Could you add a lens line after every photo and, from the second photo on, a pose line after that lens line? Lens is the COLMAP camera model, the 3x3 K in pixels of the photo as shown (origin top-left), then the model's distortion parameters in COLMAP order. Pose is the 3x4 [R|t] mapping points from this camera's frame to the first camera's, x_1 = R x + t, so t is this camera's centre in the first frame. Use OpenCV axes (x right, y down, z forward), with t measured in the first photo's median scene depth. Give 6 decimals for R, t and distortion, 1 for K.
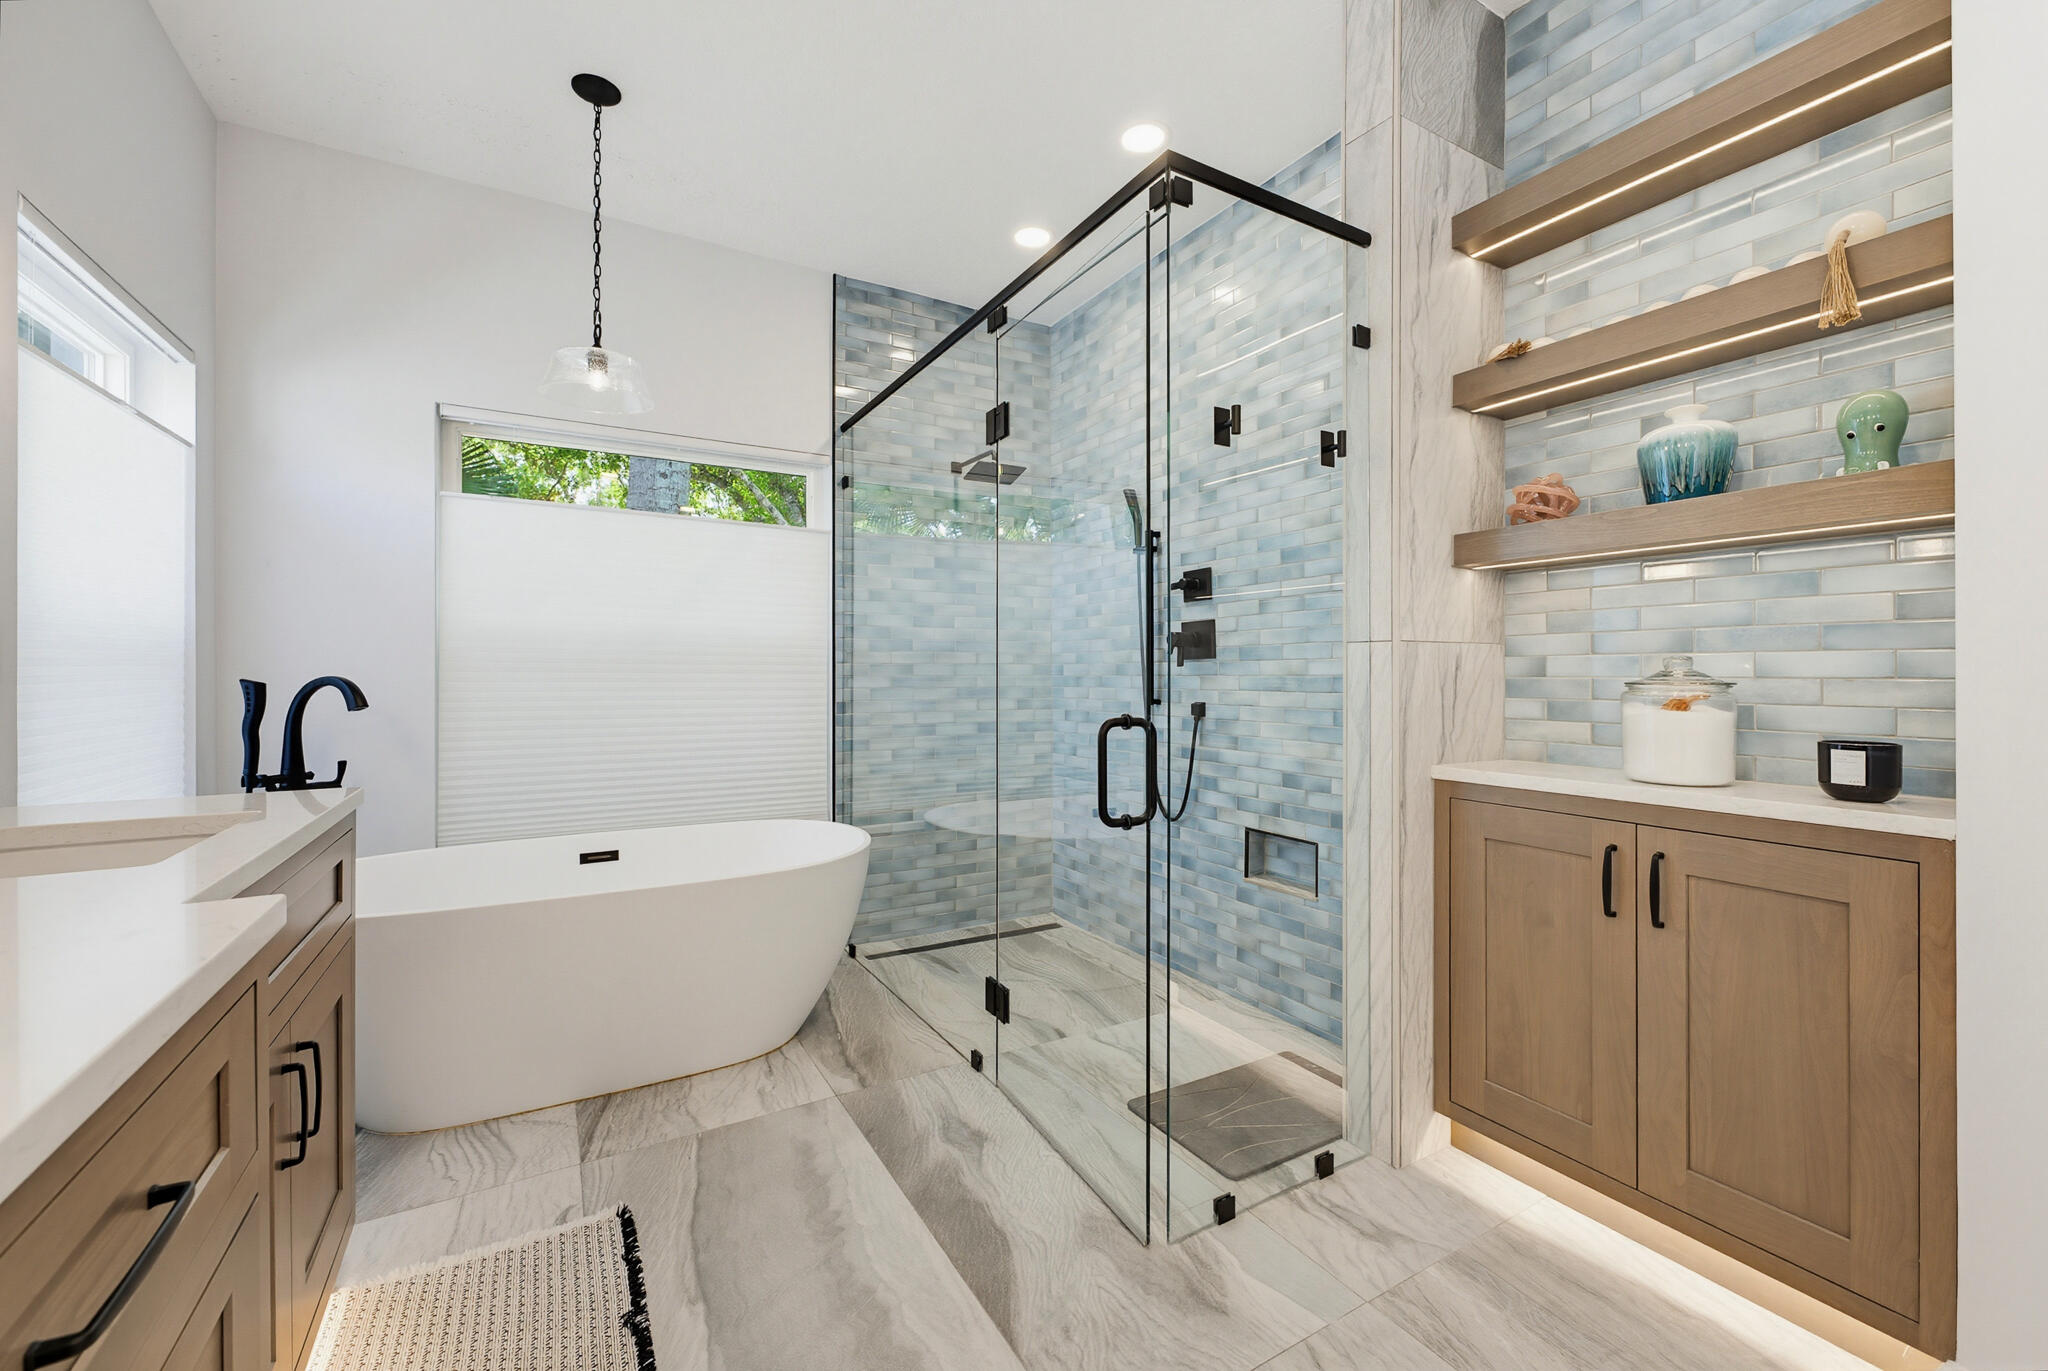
lens RADIAL K [[828.9, 0, 1022.5], [0, 828.9, 669.1], [0, 0, 1]] dist [-0.002266, -0.000209]
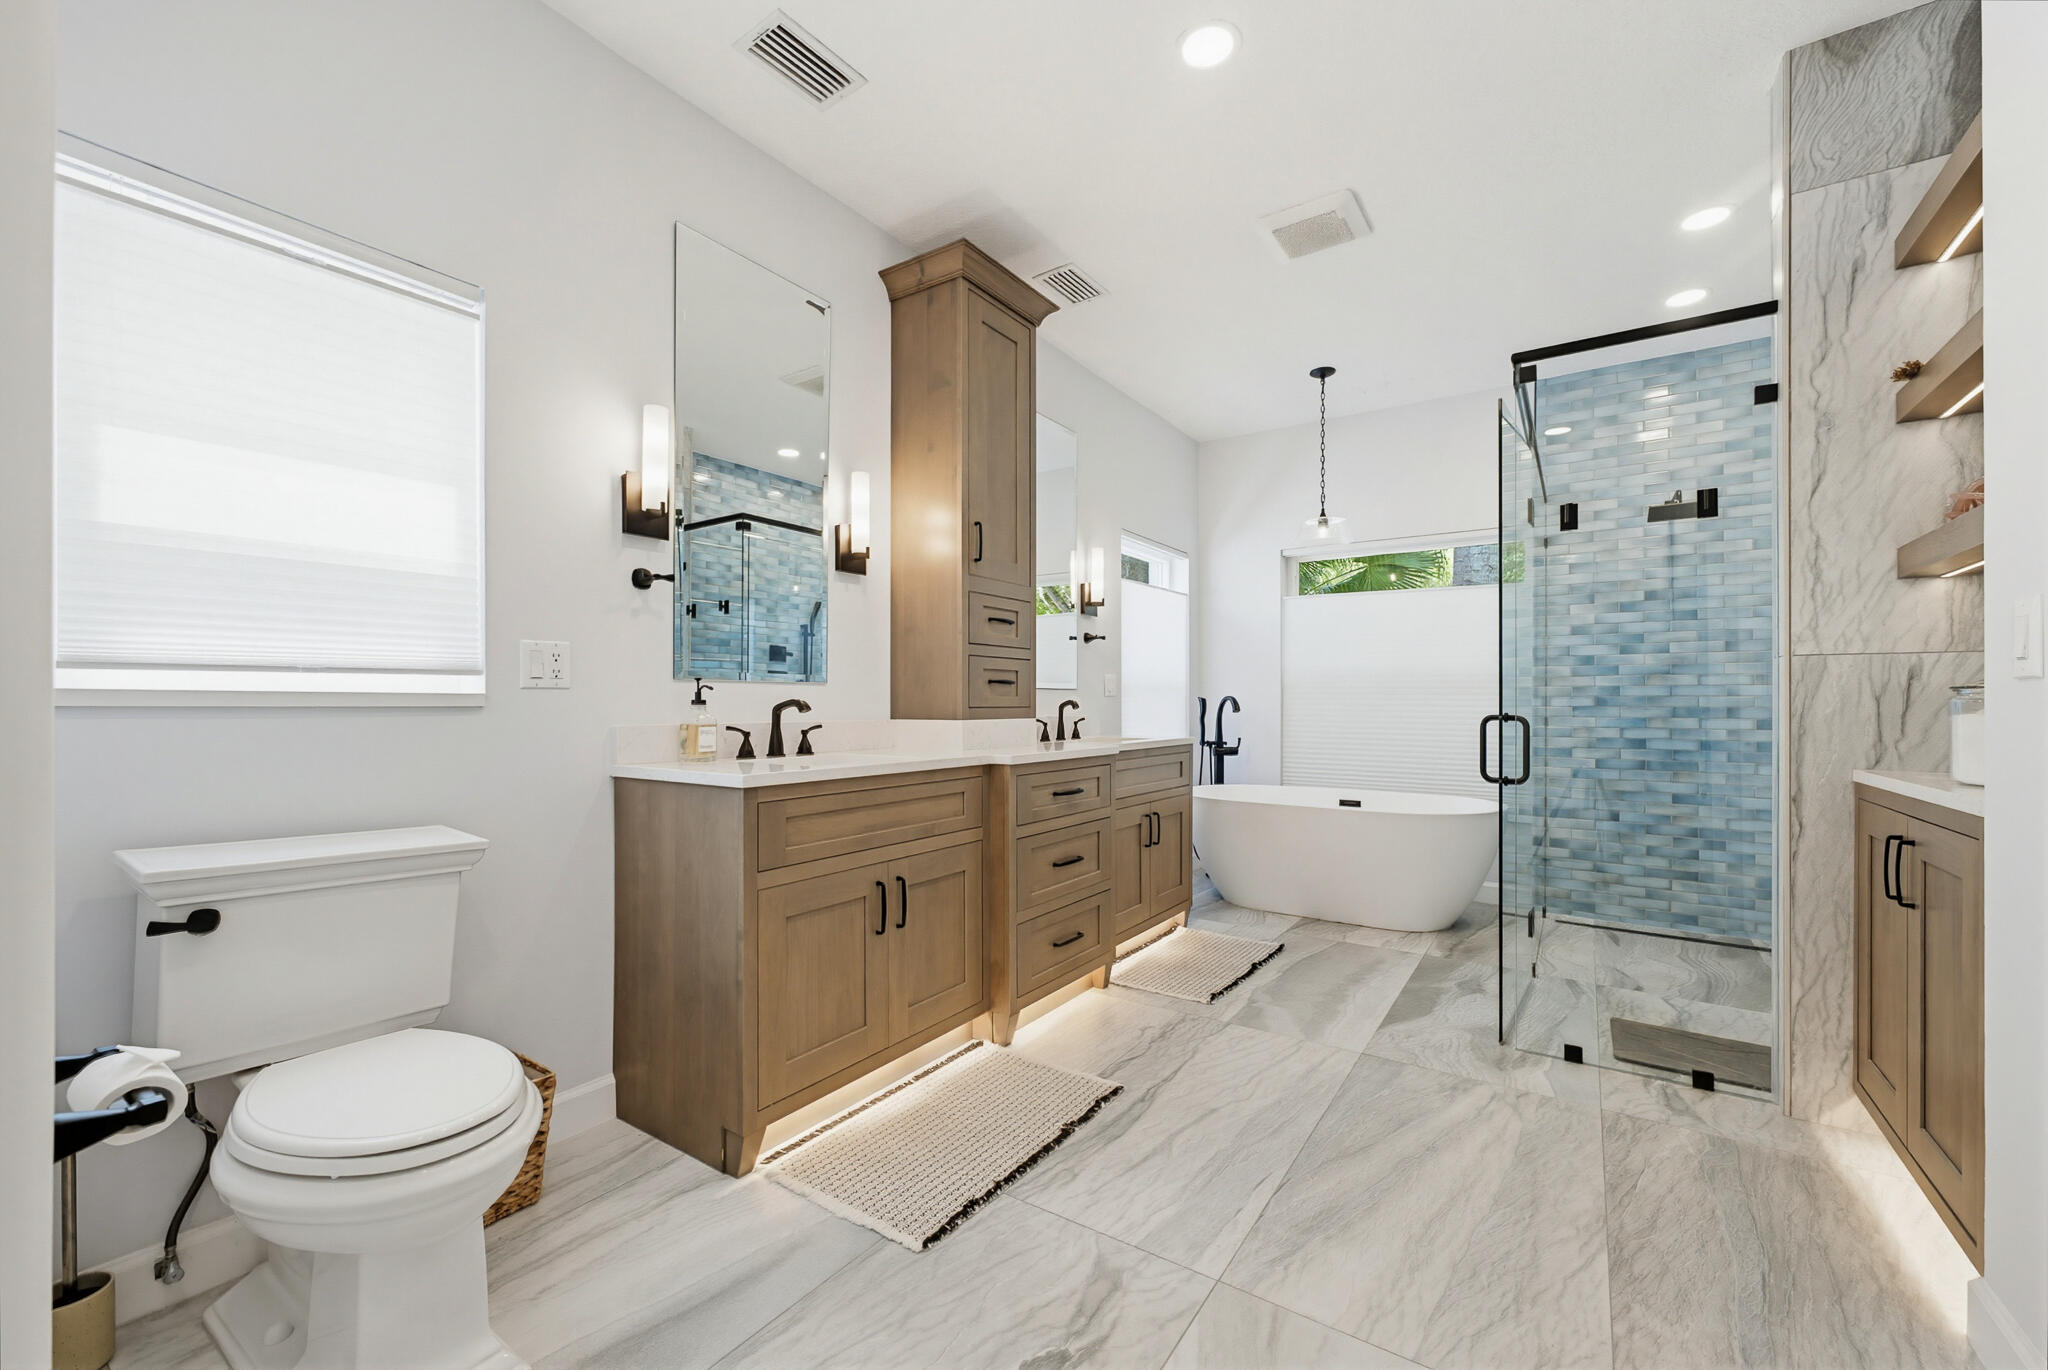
lens RADIAL K [[819.3, 0, 1028.0], [0, 819.3, 706.0], [0, 0, 1]] dist [-0.000775, -0.000182]
pose [[0.425175, 0.003324, -0.905105, 0.865909], [0.000760, 0.999992, 0.004030, 0.025620], [0.905111, -0.002401, 0.425169, -0.363825]]
